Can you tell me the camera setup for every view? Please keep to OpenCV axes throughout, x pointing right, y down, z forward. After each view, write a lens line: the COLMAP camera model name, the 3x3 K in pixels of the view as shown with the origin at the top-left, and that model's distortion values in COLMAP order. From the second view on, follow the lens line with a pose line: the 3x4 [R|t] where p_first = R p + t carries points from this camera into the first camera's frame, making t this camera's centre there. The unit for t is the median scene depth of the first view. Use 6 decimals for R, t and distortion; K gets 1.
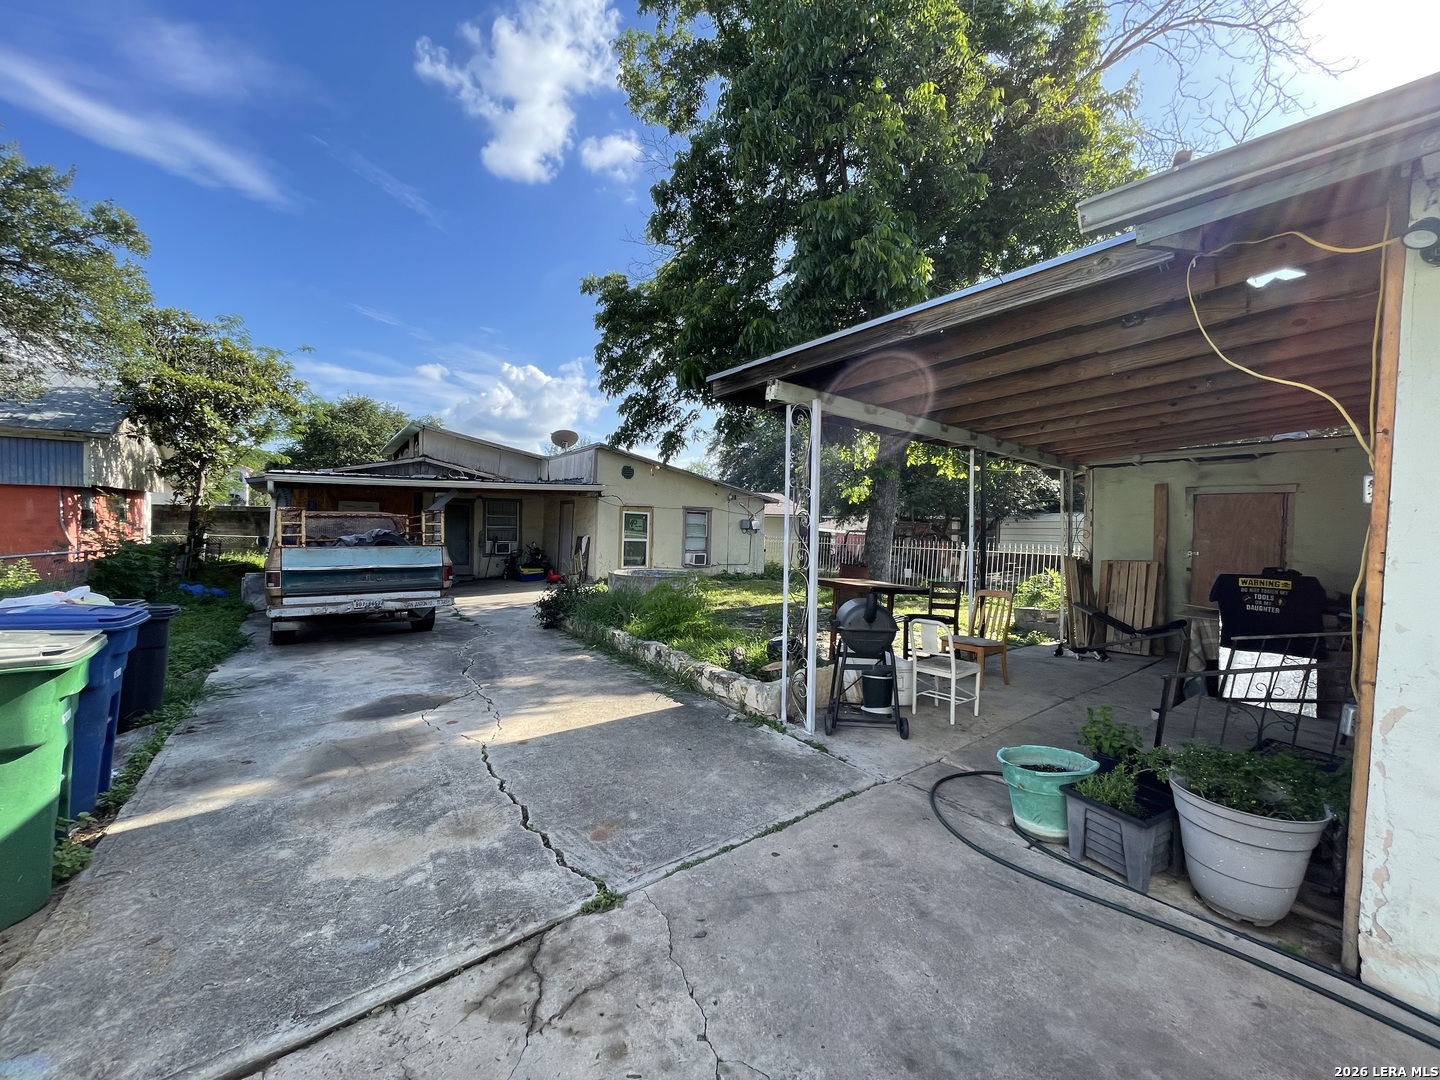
lens RADIAL K [[586.3, 0, 716.3], [0, 586.3, 539.2], [0, 0, 1]] dist [-0.000272, 0.000006]
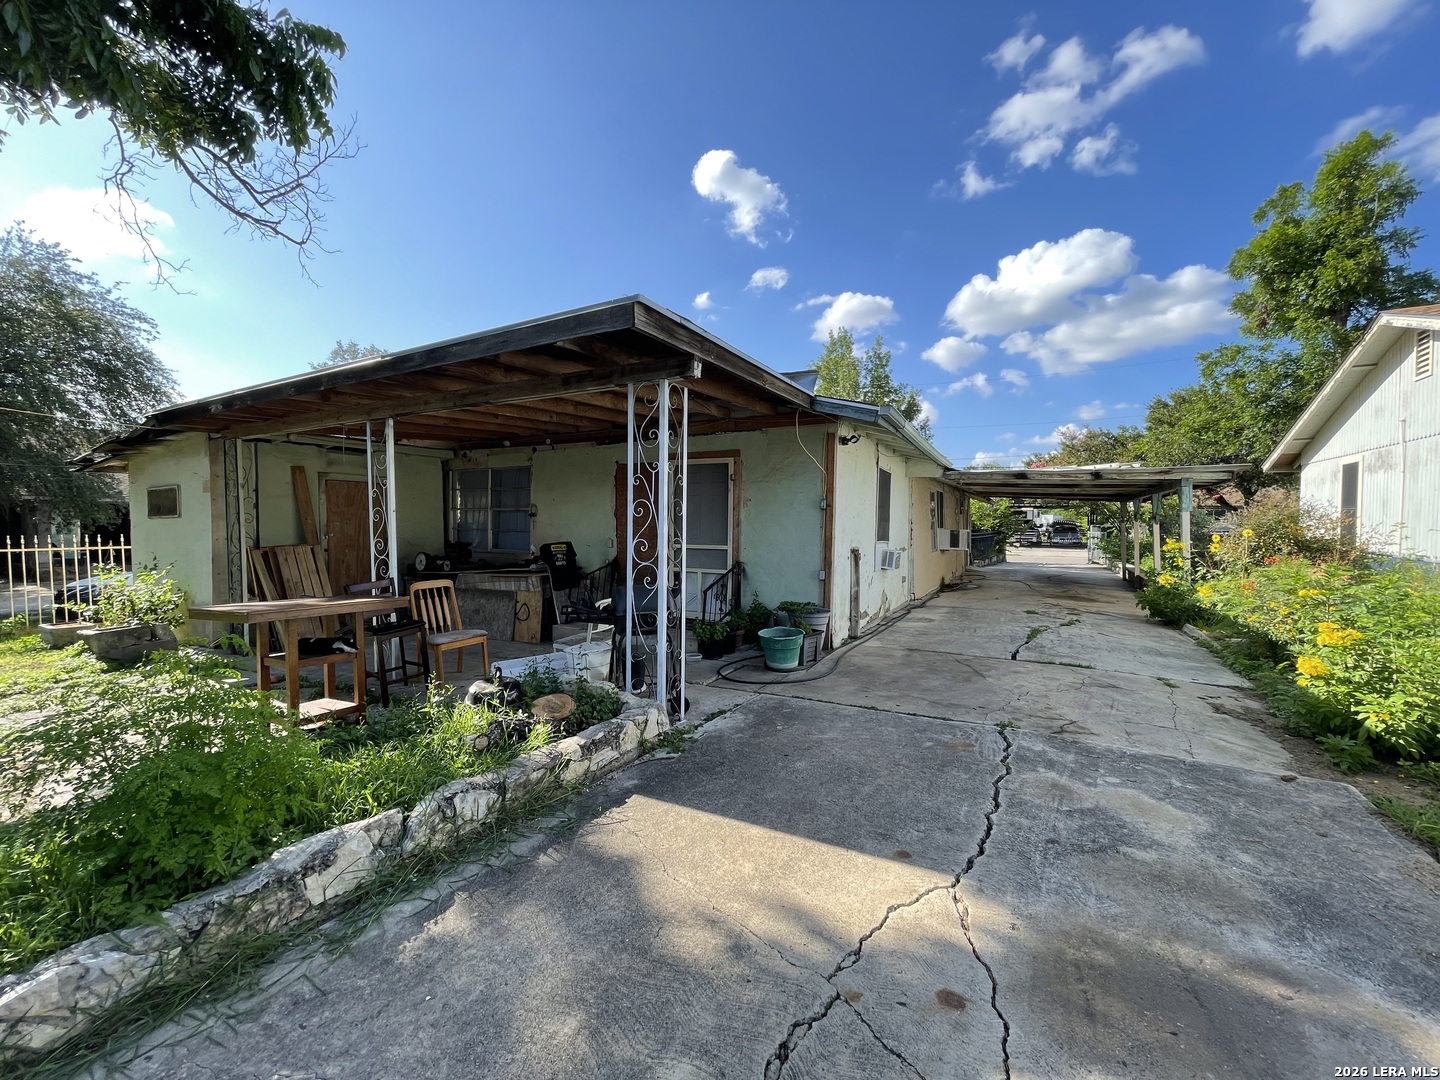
lens RADIAL K [[586.3, 0, 720.6], [0, 586.3, 543.2], [0, 0, 1]] dist [-0.000272, 0.000006]
pose [[-0.416052, -0.051777, 0.907866, -0.884016], [0.009664, 0.998070, 0.061350, -0.039152], [-0.909289, 0.034299, -0.414748, 1.563471]]
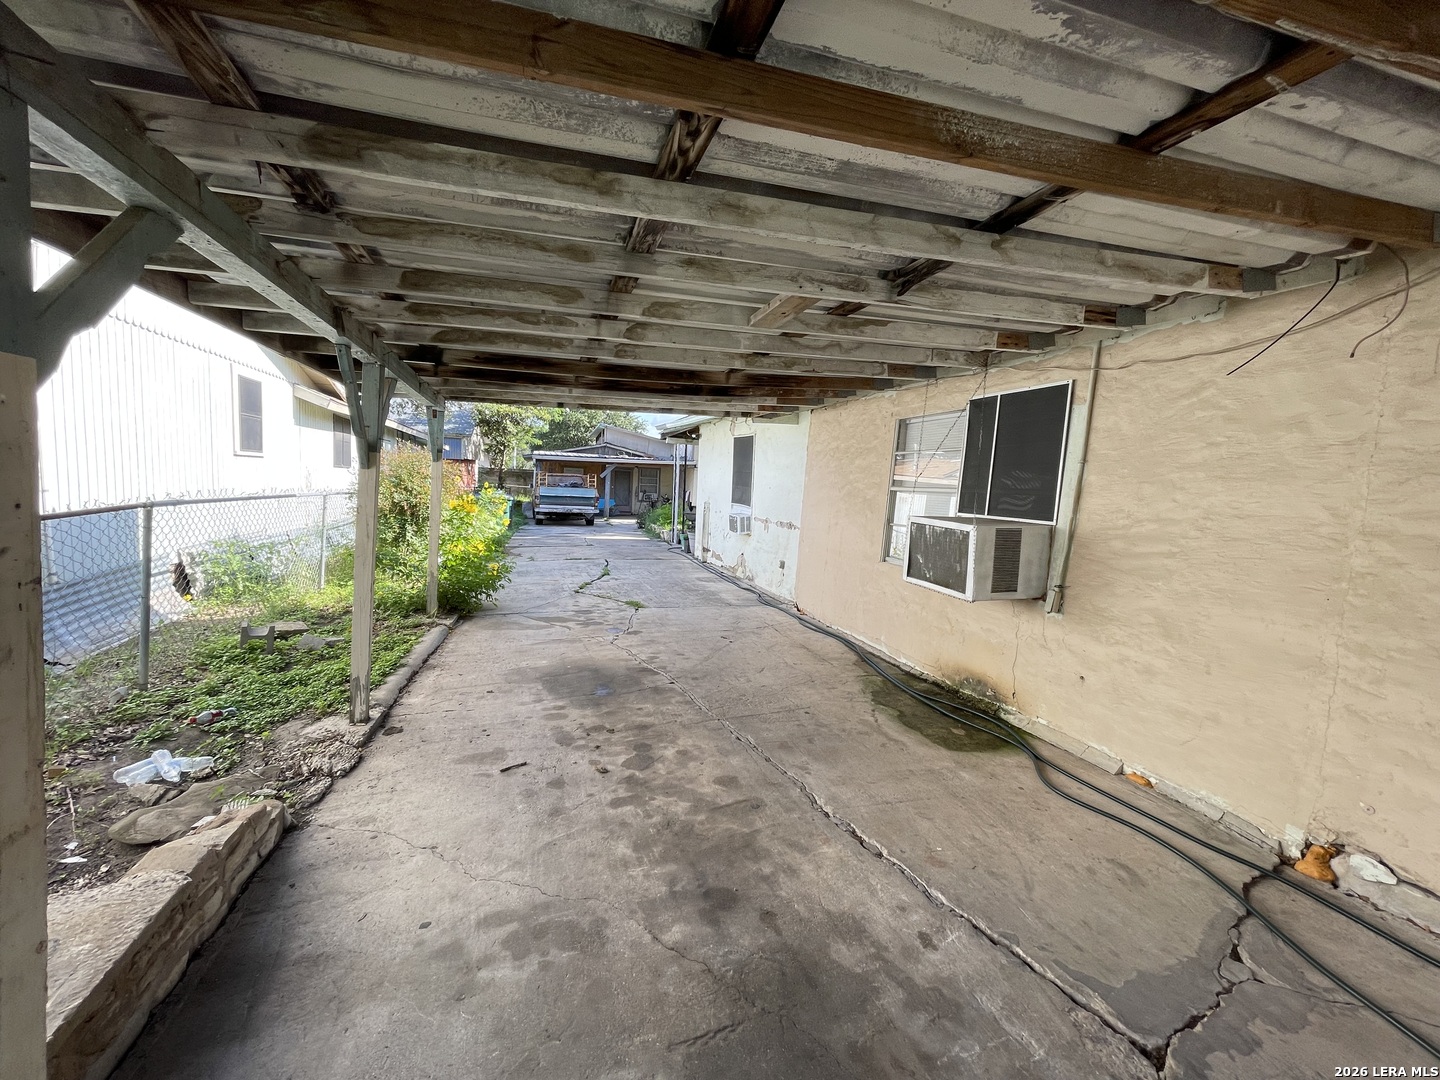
lens RADIAL K [[586.3, 0, 721.1], [0, 586.3, 543.9], [0, 0, 1]] dist [-0.000272, 0.000006]
pose [[0.946039, 0.058931, -0.318651, 0.613236], [-0.038332, 0.996772, 0.070538, 0.036173], [0.321779, -0.054517, 0.945244, -0.860908]]
